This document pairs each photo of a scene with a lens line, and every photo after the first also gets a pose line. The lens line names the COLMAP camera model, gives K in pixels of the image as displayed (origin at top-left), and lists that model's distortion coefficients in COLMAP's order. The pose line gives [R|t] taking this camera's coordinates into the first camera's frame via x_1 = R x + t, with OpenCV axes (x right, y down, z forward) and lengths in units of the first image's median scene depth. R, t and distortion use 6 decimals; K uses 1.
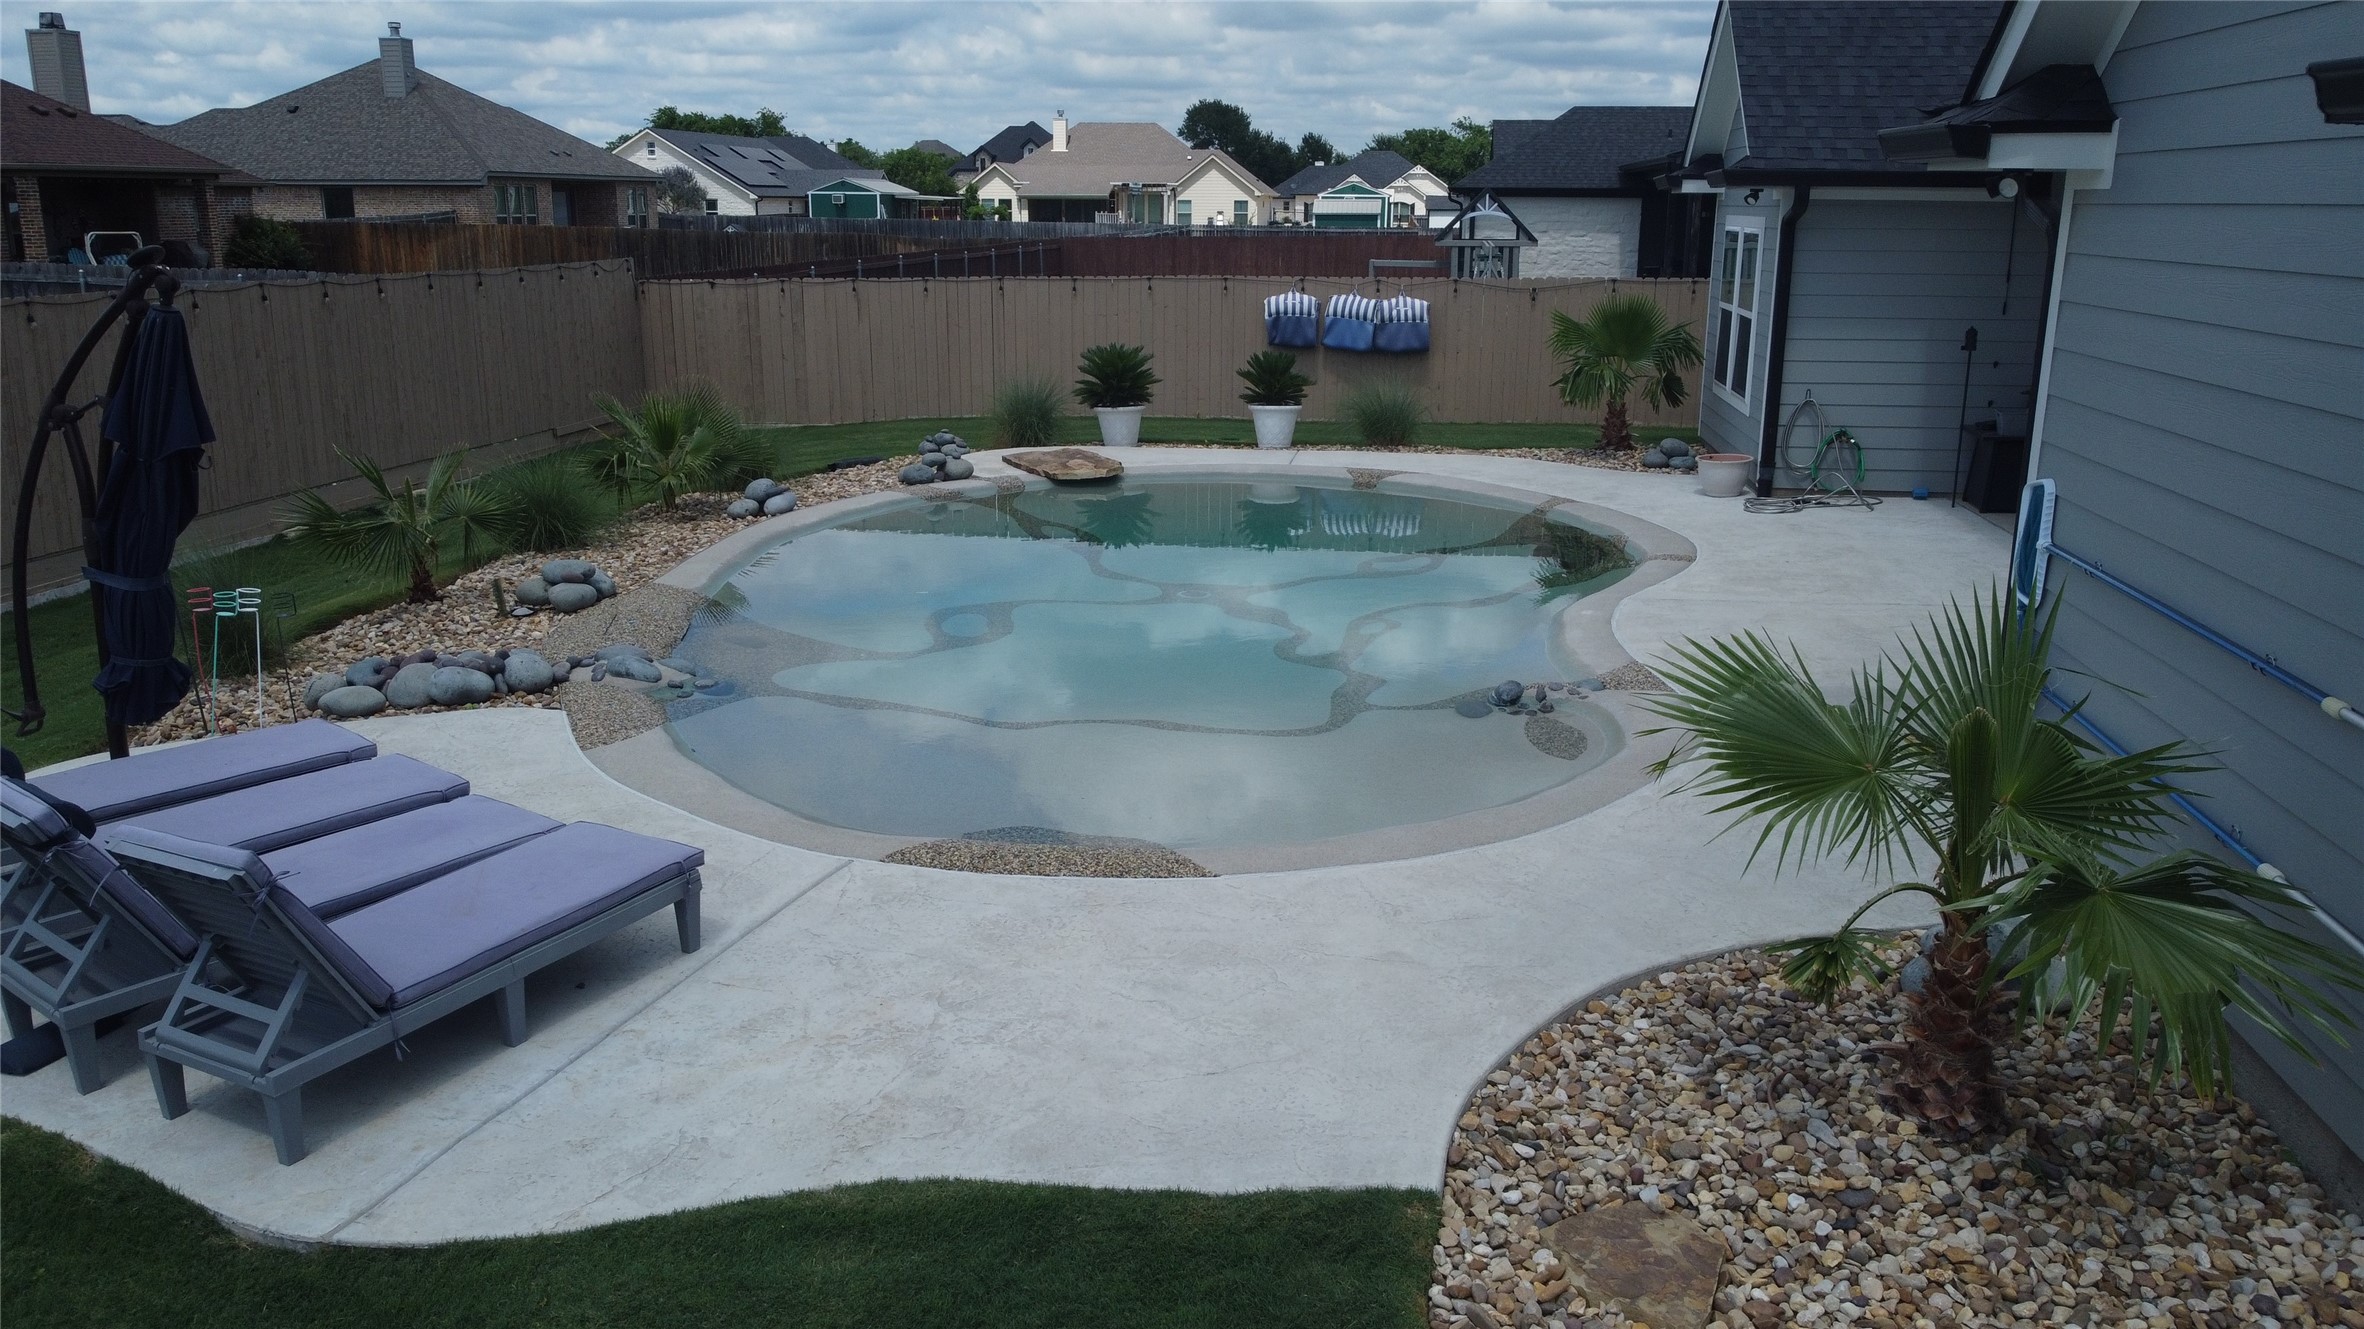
lens RADIAL K [[1788.5, 0, 1182.0], [0, 1788.5, 673.9], [0, 0, 1]] dist [0.002425, -0.011043]
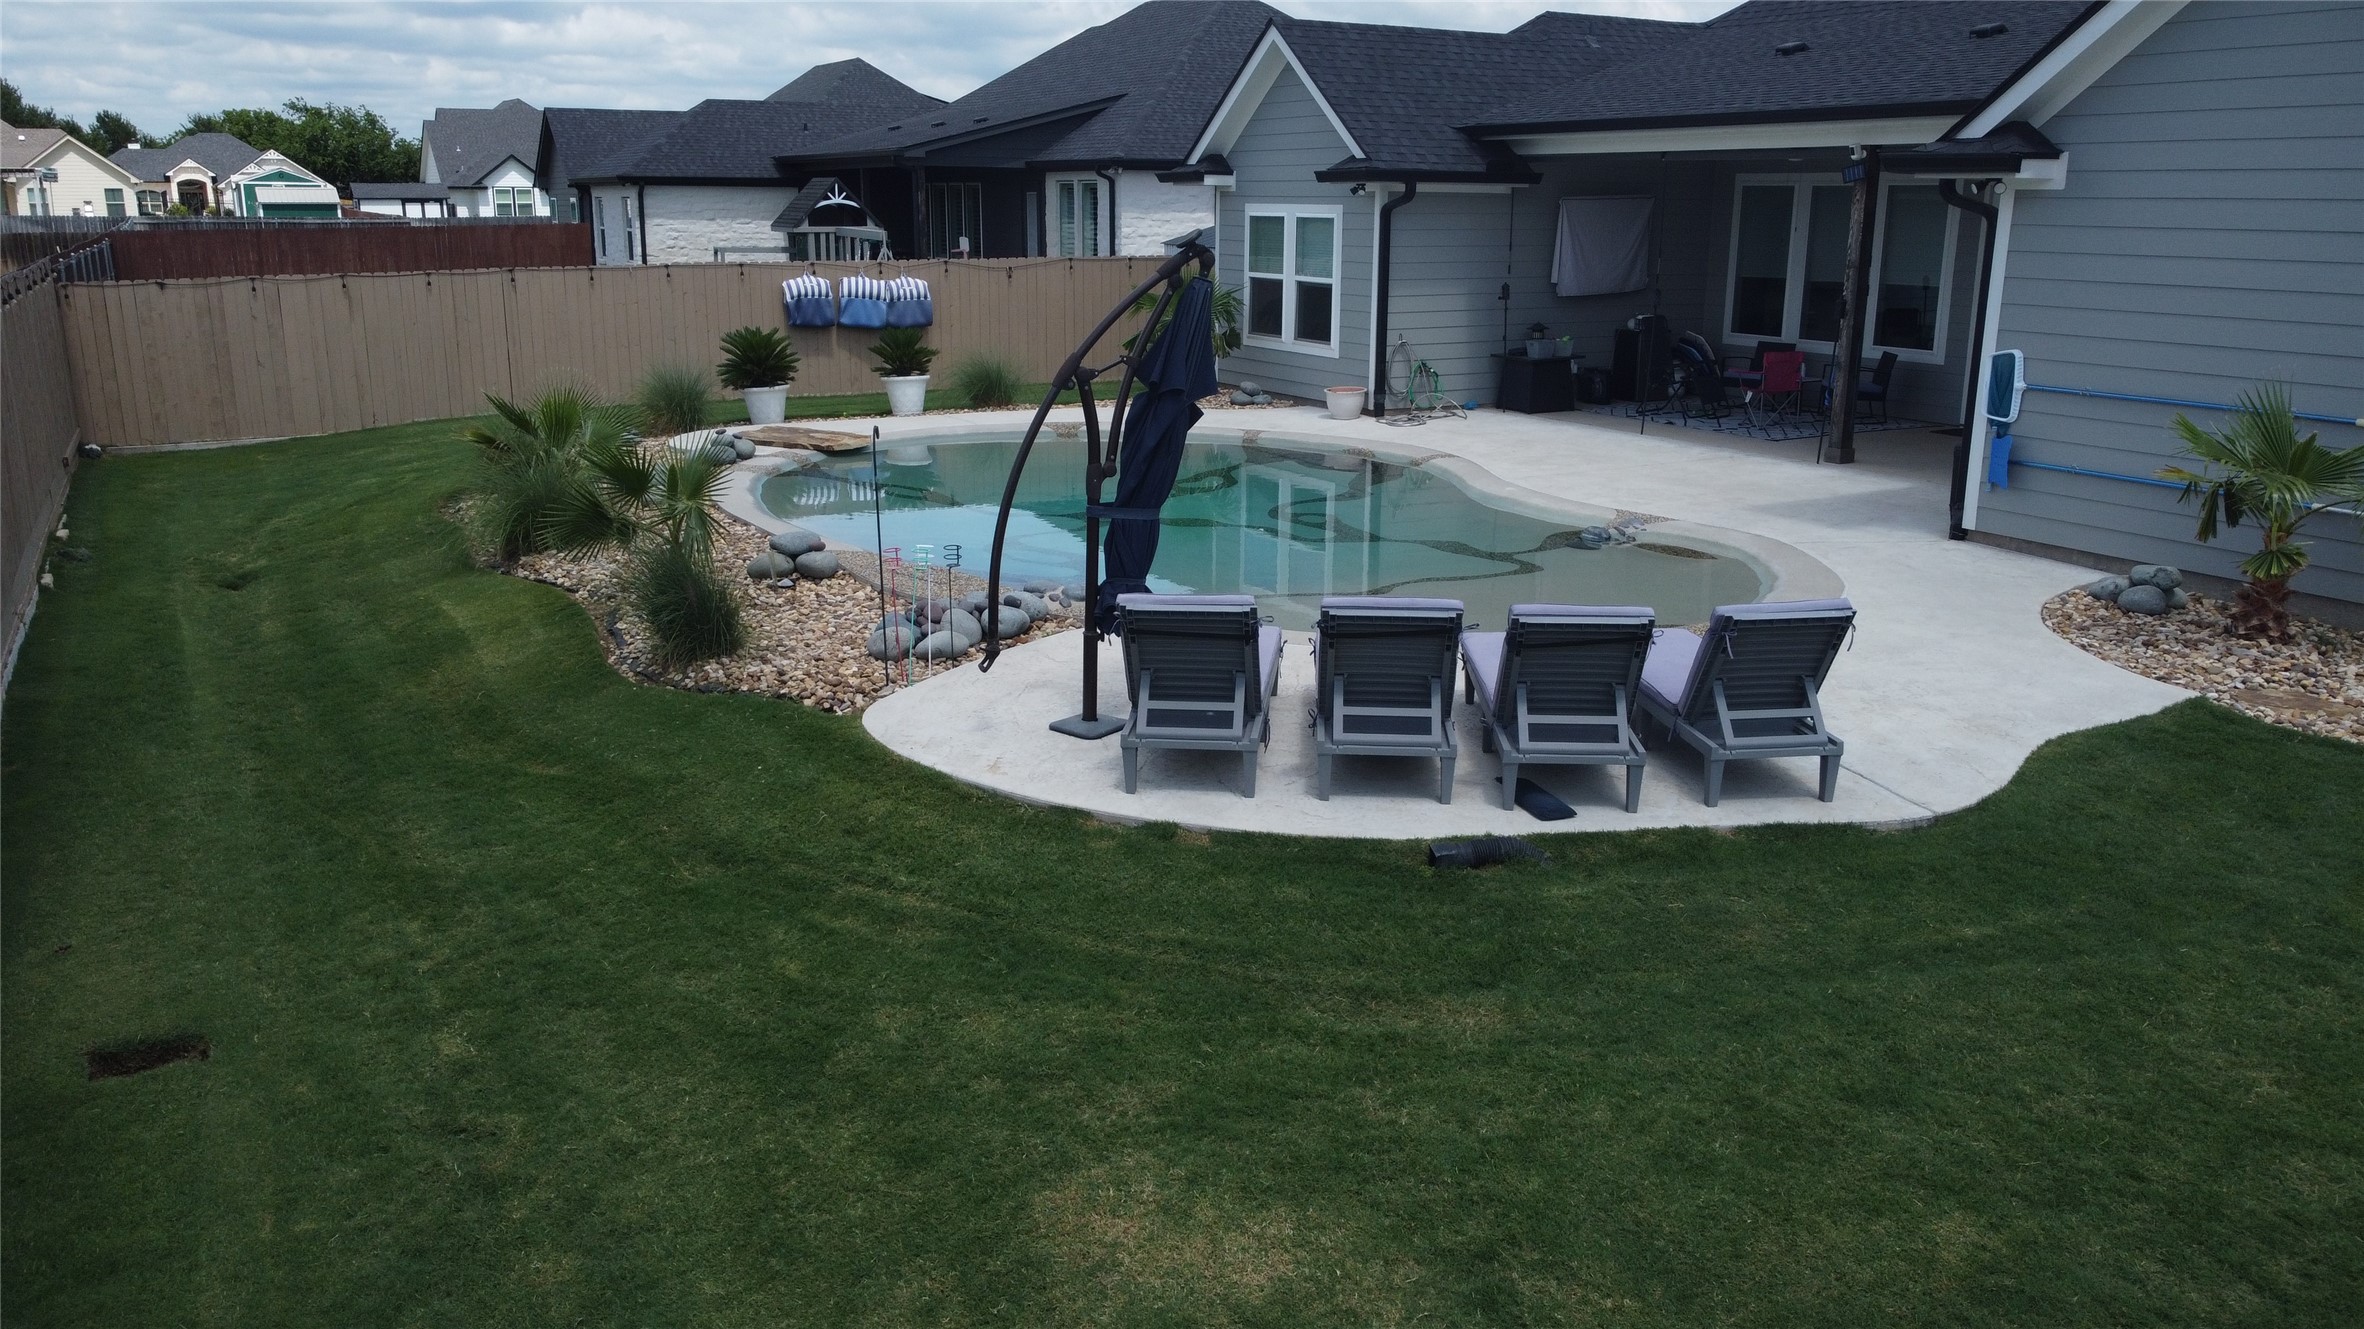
lens RADIAL K [[1775.9, 0, 1185.1], [0, 1775.9, 670.1], [0, 0, 1]] dist [-0.005426, -0.002445]
pose [[0.814441, -0.149812, 0.560573, -0.368646], [0.146196, 0.987908, 0.051612, -0.001622], [-0.561527, 0.039918, 0.826495, 0.001995]]
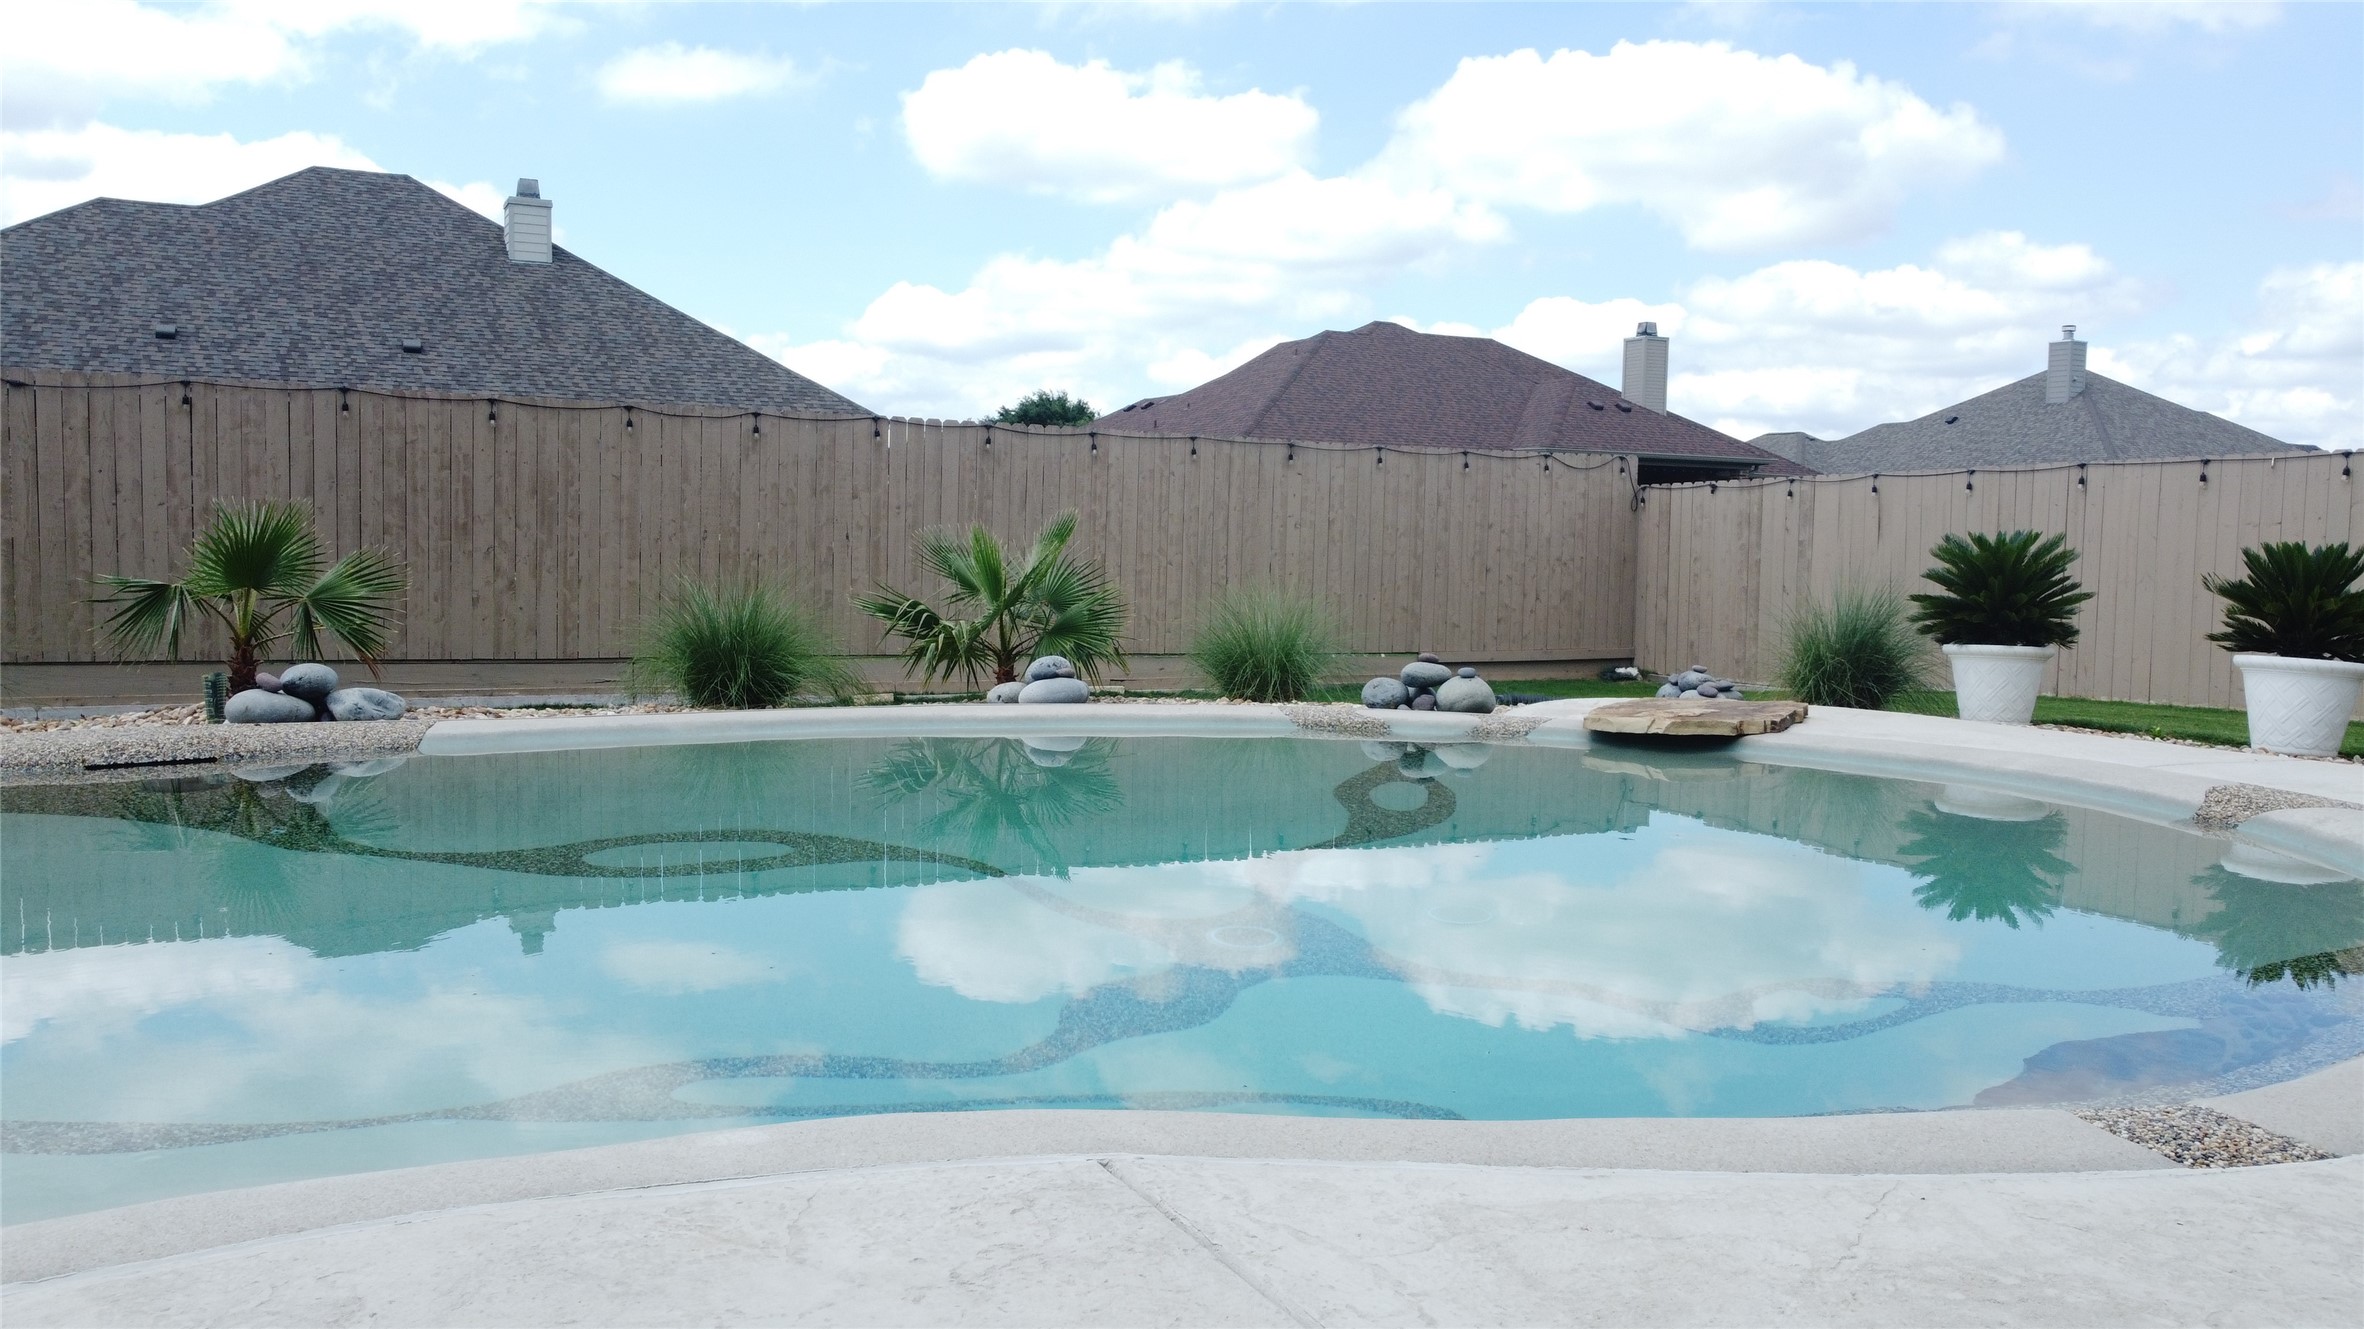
lens RADIAL K [[1788.5, 0, 1182.0], [0, 1788.5, 673.9], [0, 0, 1]] dist [0.002425, -0.011043]
pose [[0.567980, 0.069756, -0.820081, 0.211695], [-0.227120, 0.970997, -0.074709, -0.042251], [0.791085, 0.228690, 0.567350, 0.437162]]
